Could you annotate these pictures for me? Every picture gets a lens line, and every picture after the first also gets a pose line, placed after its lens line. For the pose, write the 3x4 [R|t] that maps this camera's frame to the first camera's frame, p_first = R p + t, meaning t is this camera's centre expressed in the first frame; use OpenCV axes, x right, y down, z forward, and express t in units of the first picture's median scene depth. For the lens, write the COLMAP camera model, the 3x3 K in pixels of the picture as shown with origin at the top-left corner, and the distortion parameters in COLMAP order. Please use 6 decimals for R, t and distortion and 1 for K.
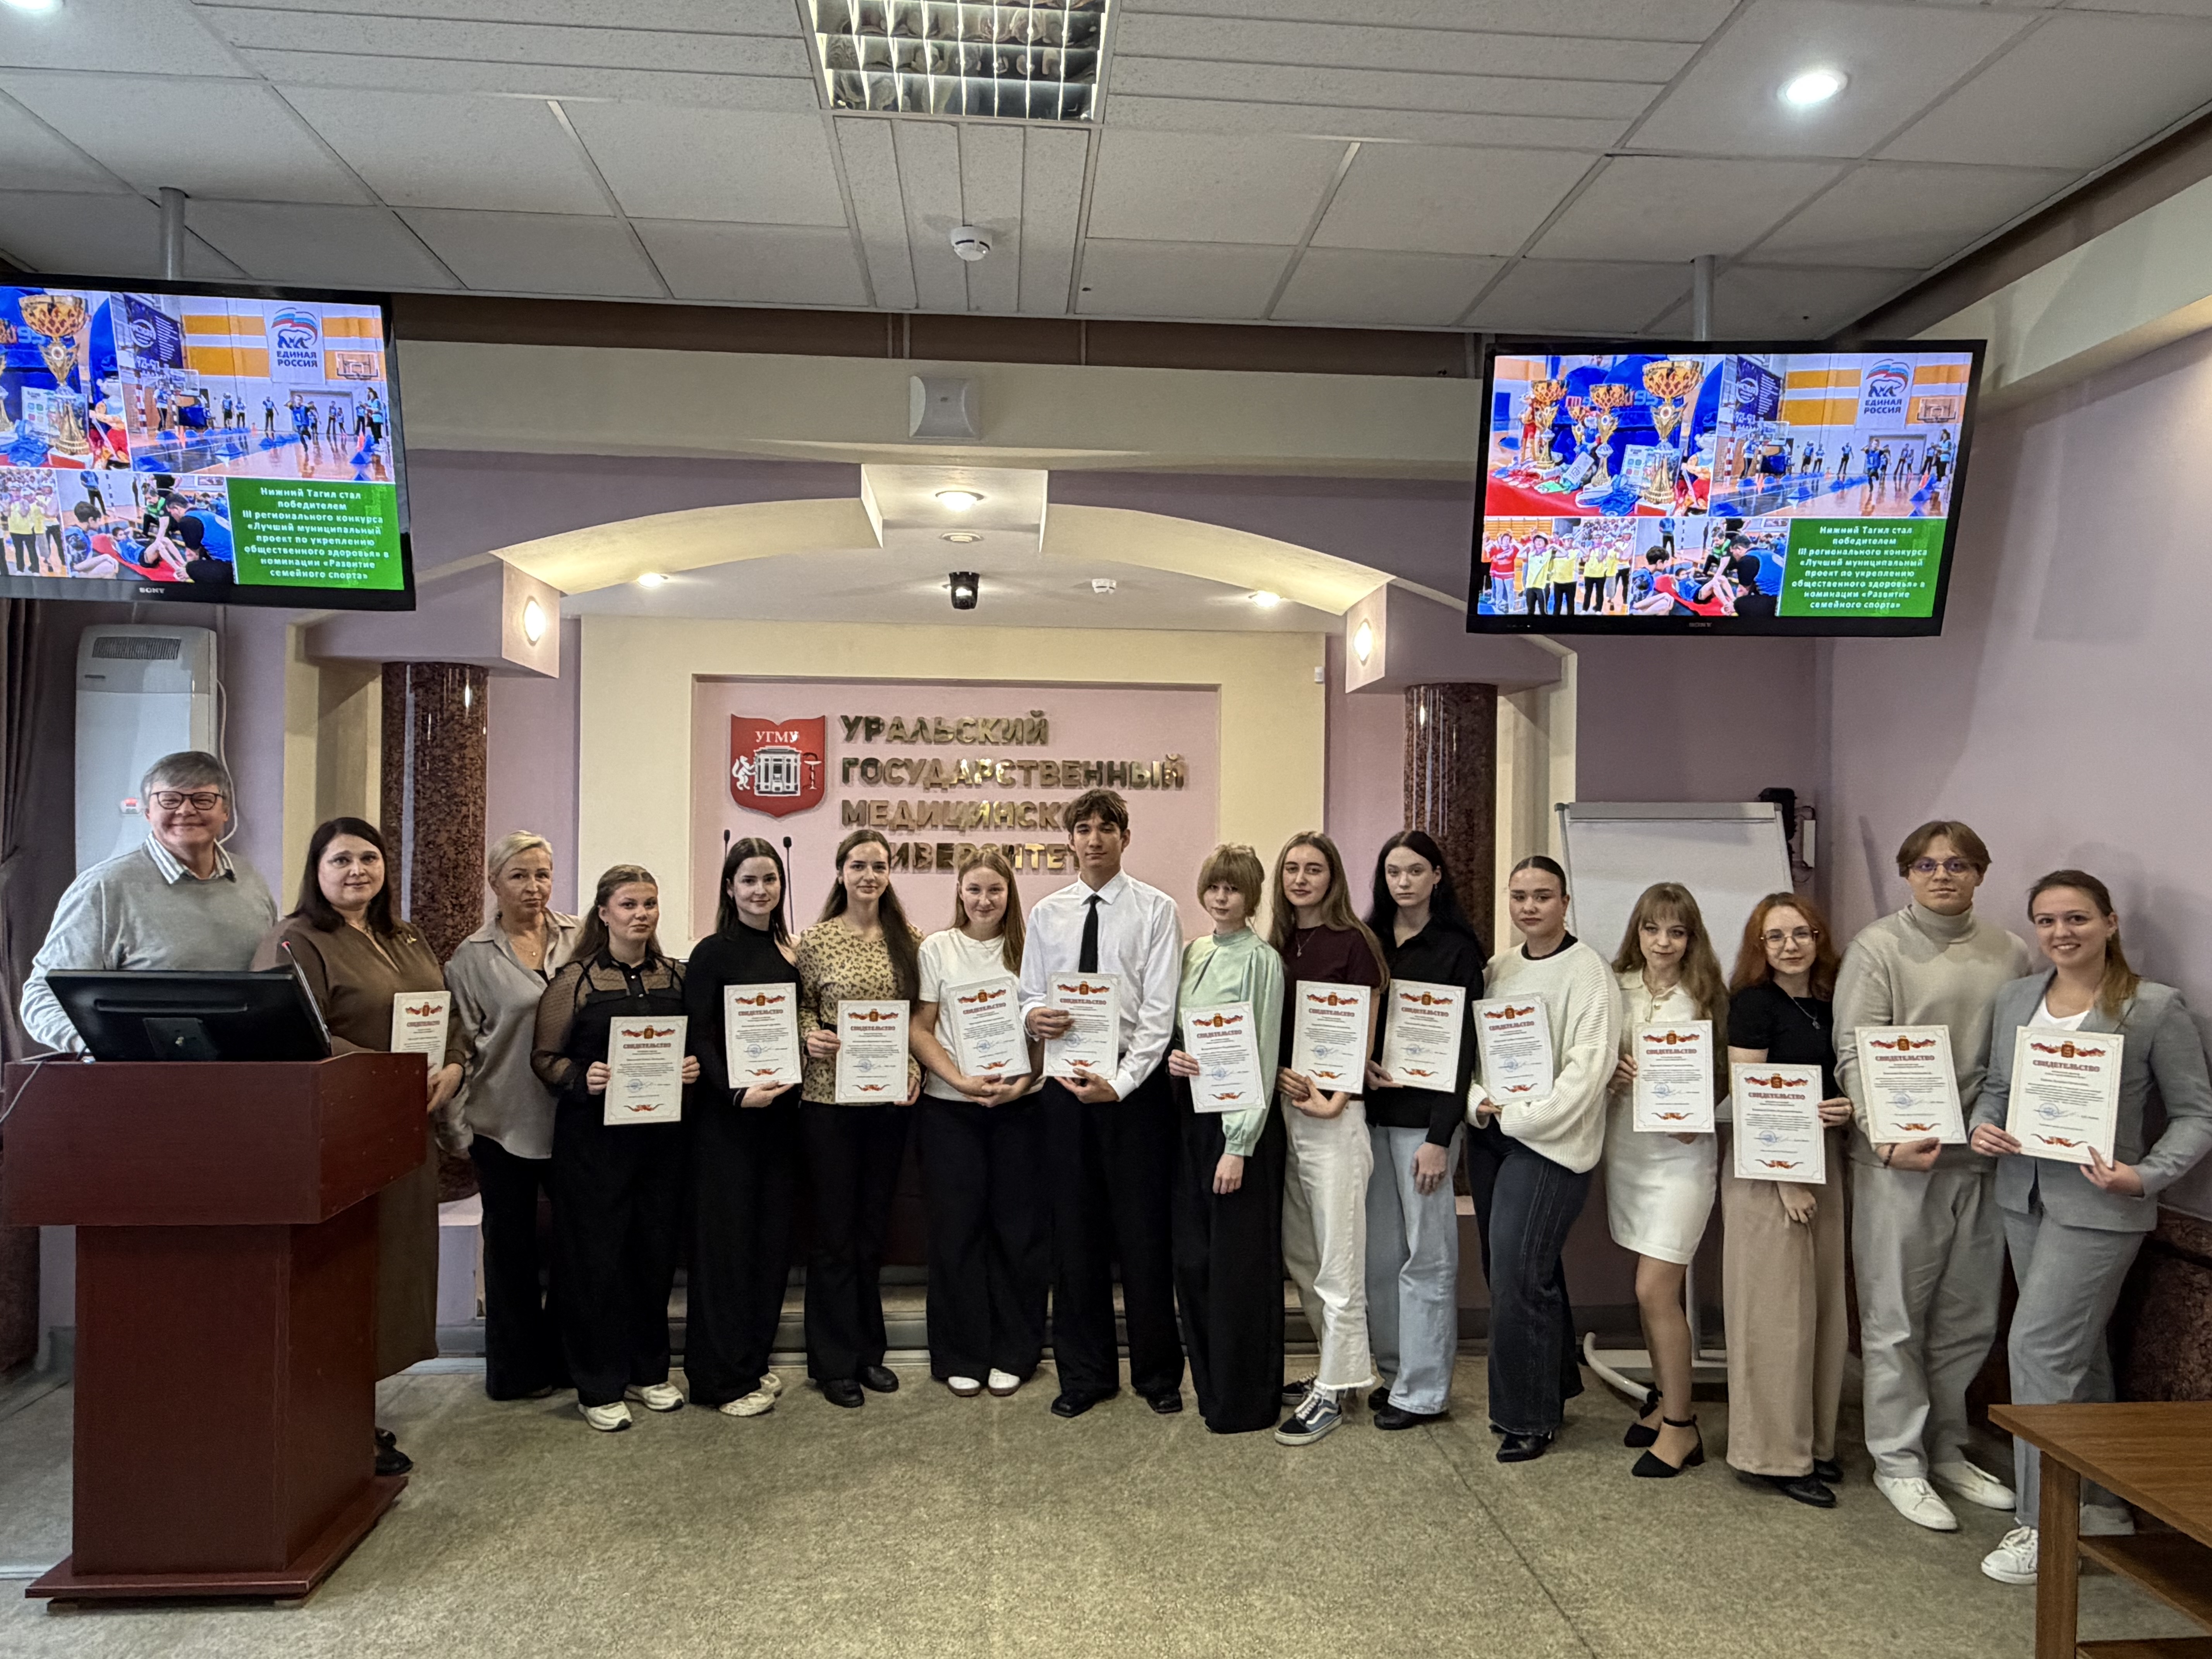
lens RADIAL K [[1414.5, 0, 1101.3], [0, 1414.5, 833.6], [0, 0, 1]] dist [0.000771, -0.000817]
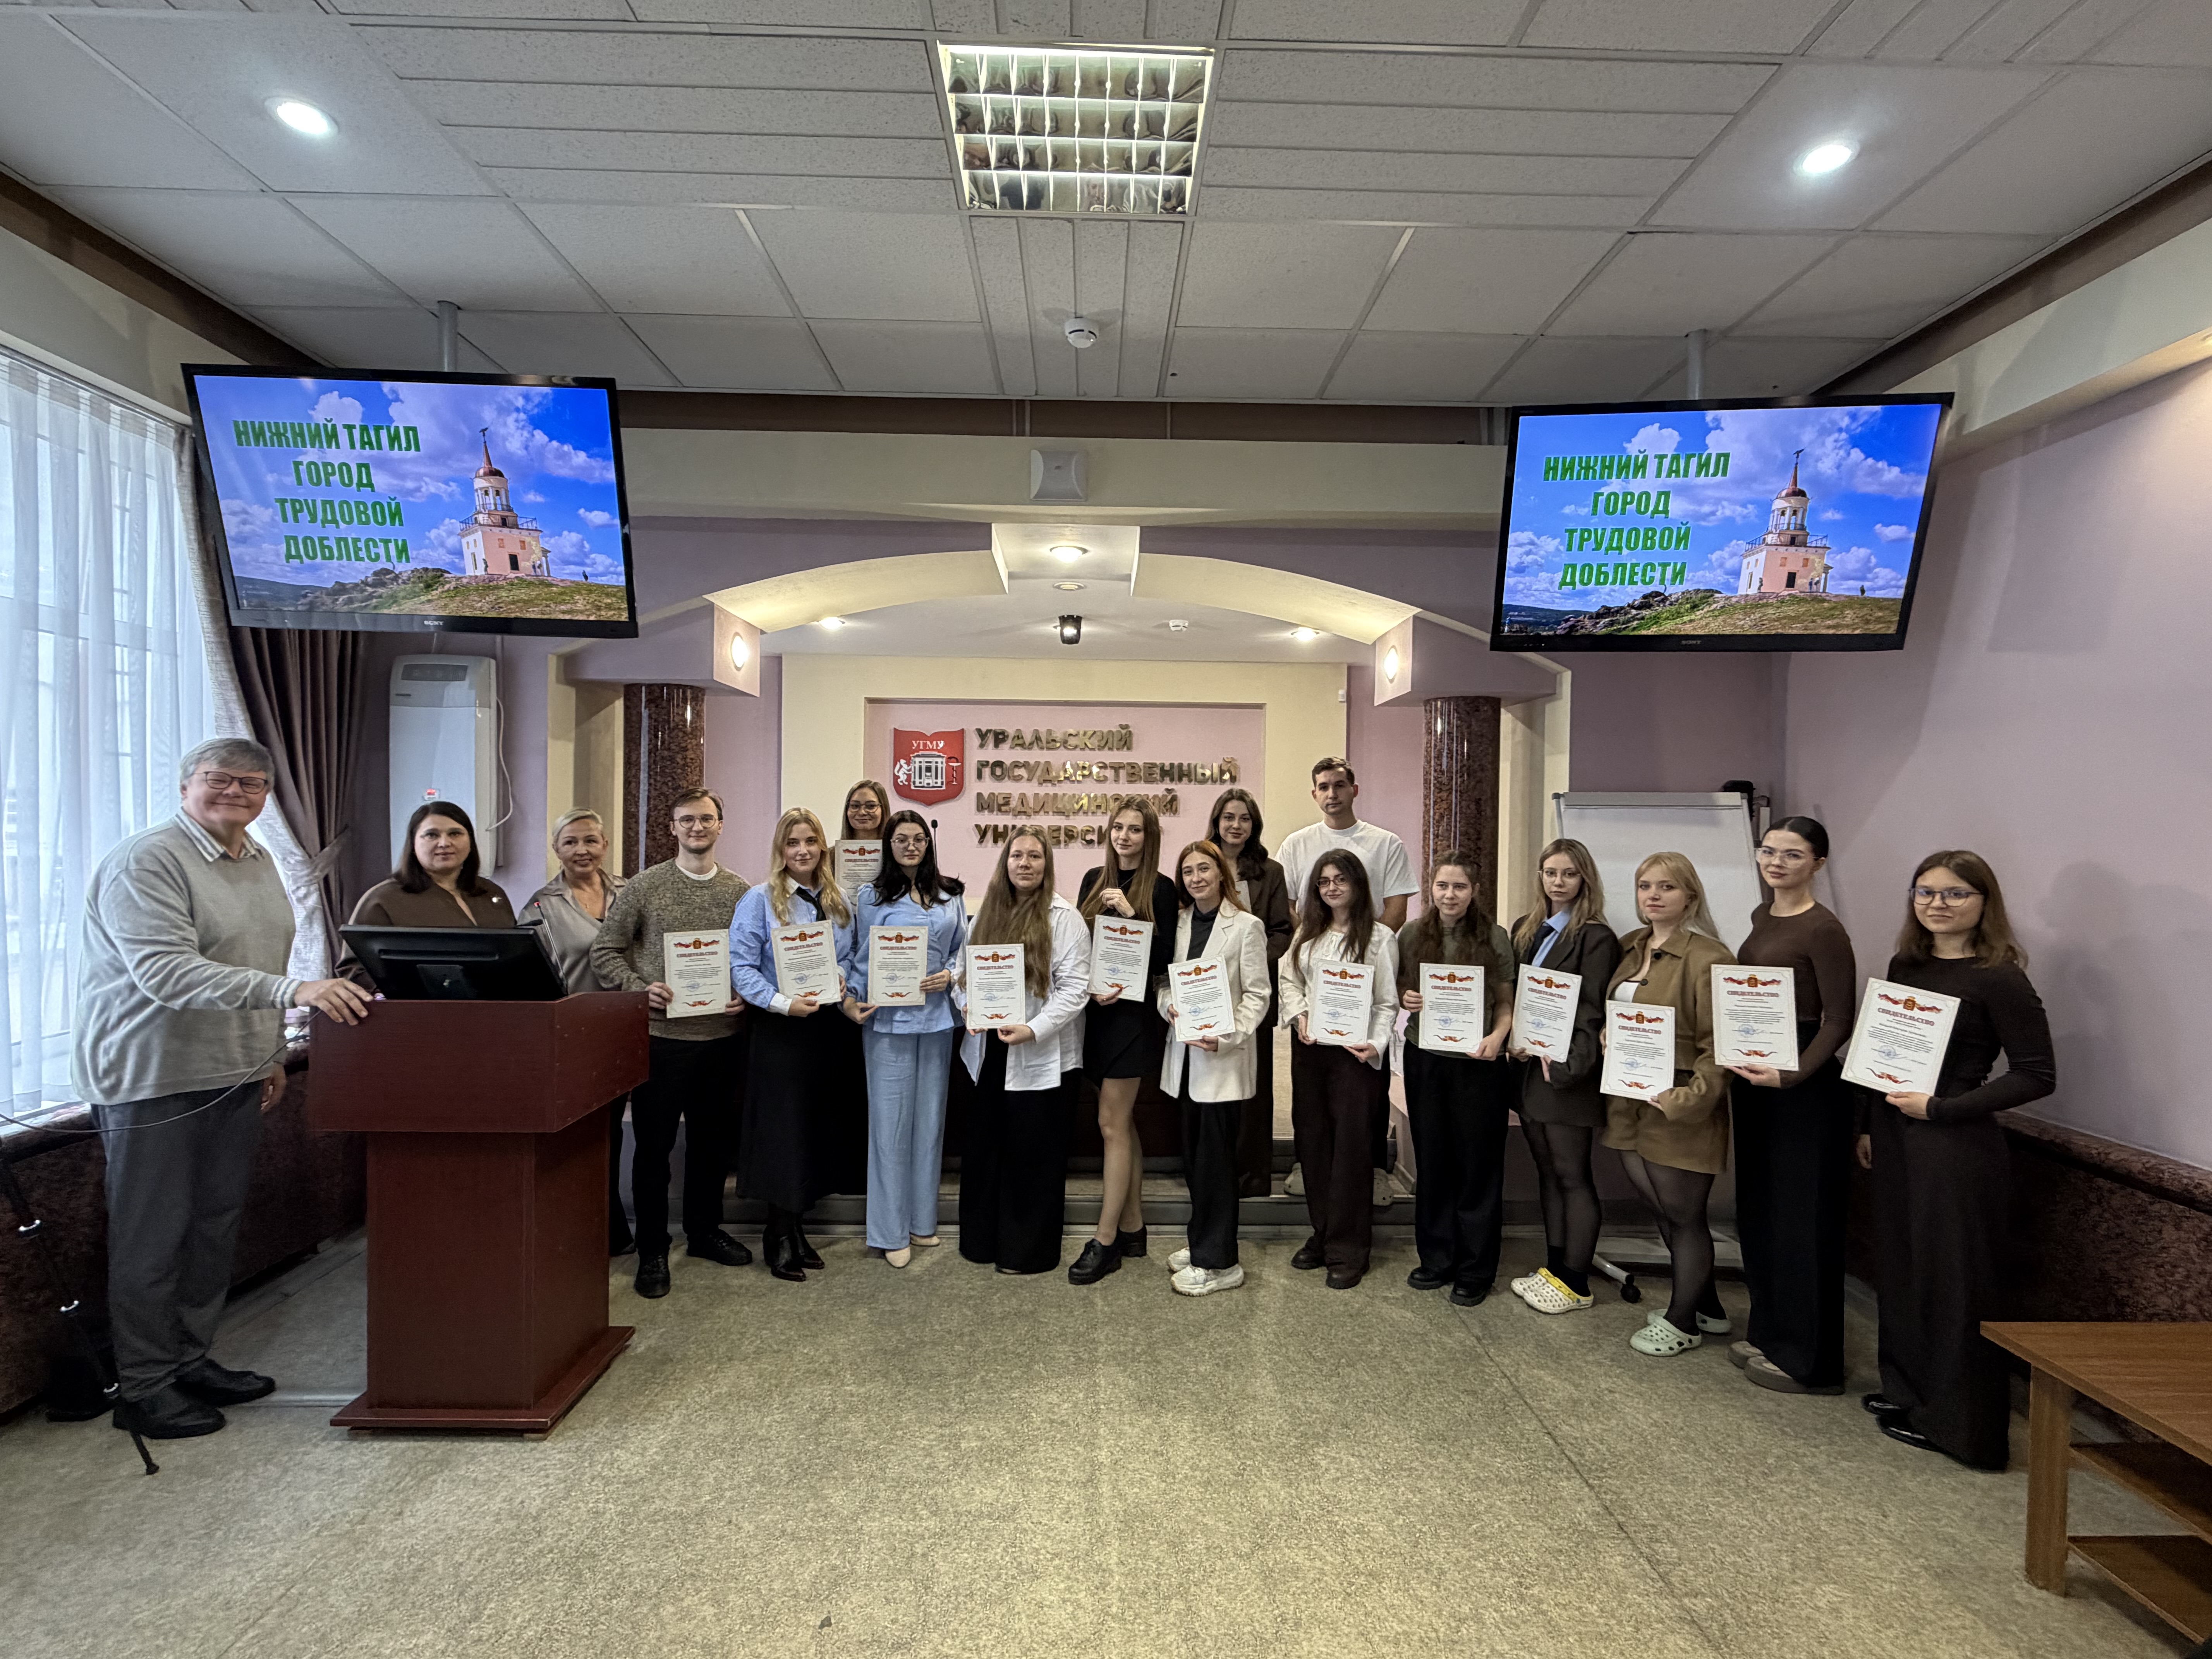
lens RADIAL K [[1028.4, 0, 1106.6], [0, 1028.4, 834.8], [0, 0, 1]] dist [0.000321, 0.000056]
pose [[0.998454, 0.002424, -0.055540, -0.020132], [-0.001574, 0.999881, 0.015356, 0.001949], [0.055570, -0.015245, 0.998338, 0.109325]]
